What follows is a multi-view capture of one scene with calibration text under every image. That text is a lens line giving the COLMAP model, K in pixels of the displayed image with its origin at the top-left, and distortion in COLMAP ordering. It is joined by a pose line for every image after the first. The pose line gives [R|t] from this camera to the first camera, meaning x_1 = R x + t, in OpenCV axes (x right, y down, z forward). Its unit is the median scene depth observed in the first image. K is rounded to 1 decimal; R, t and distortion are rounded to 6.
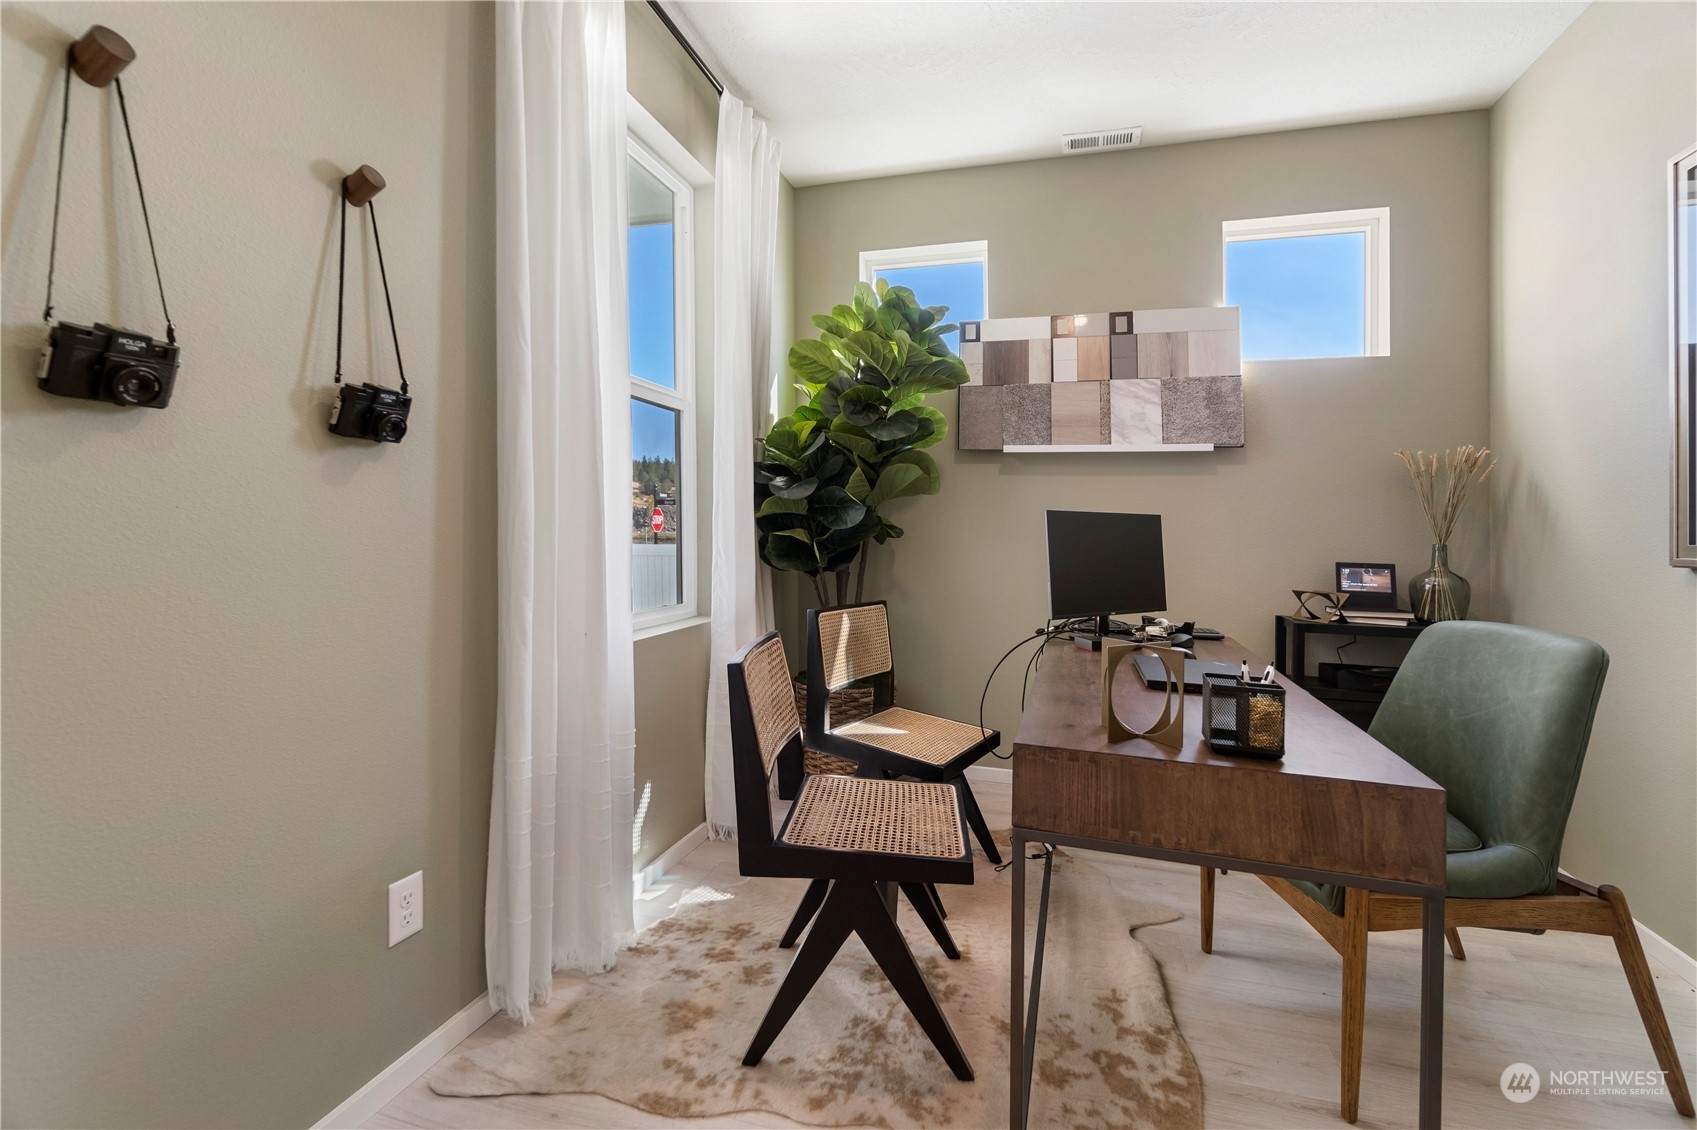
lens RADIAL K [[764.6, 0, 909.6], [0, 764.6, 543.0], [0, 0, 1]] dist [-0.005275, 0.003038]
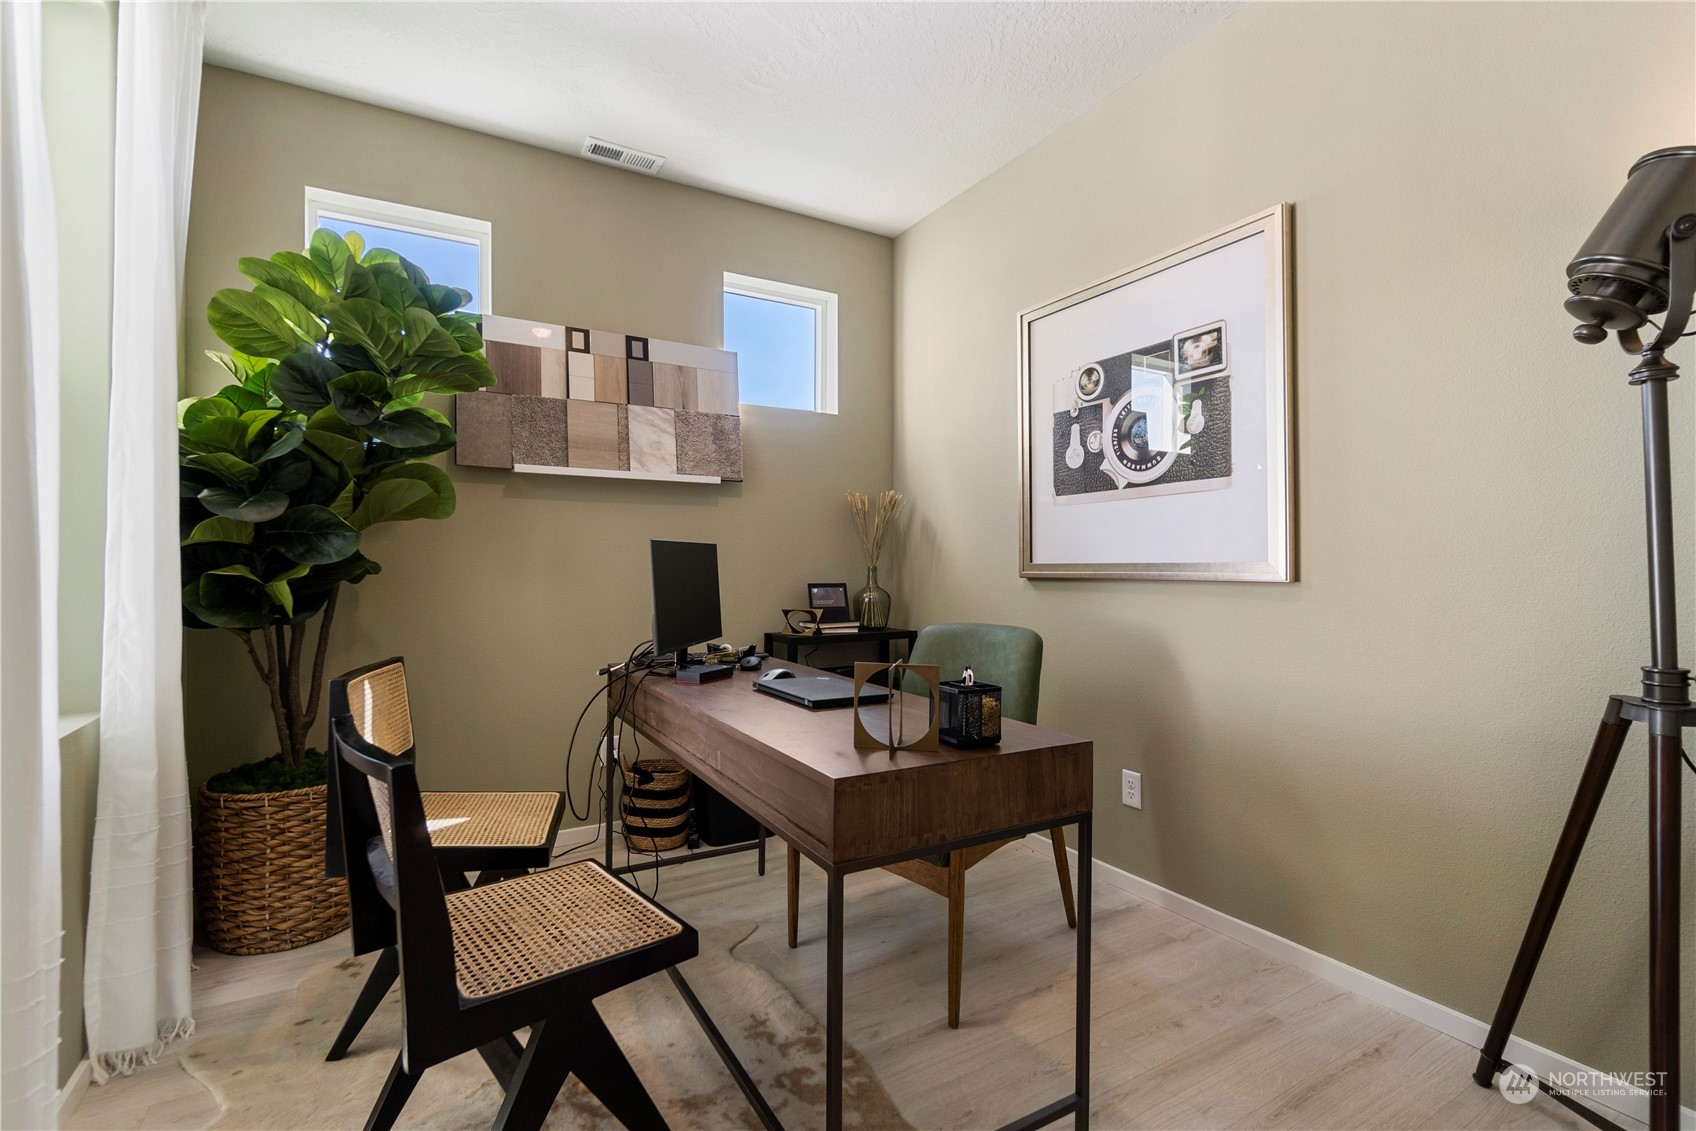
lens RADIAL K [[764.2, 0, 849.5], [0, 764.2, 556.9], [0, 0, 1]] dist [-0.005275, 0.003038]
pose [[0.697109, -0.013617, 0.716835, -0.250077], [0.025078, 0.999671, -0.005398, -0.008170], [-0.716526, 0.021739, 0.697221, 0.133928]]
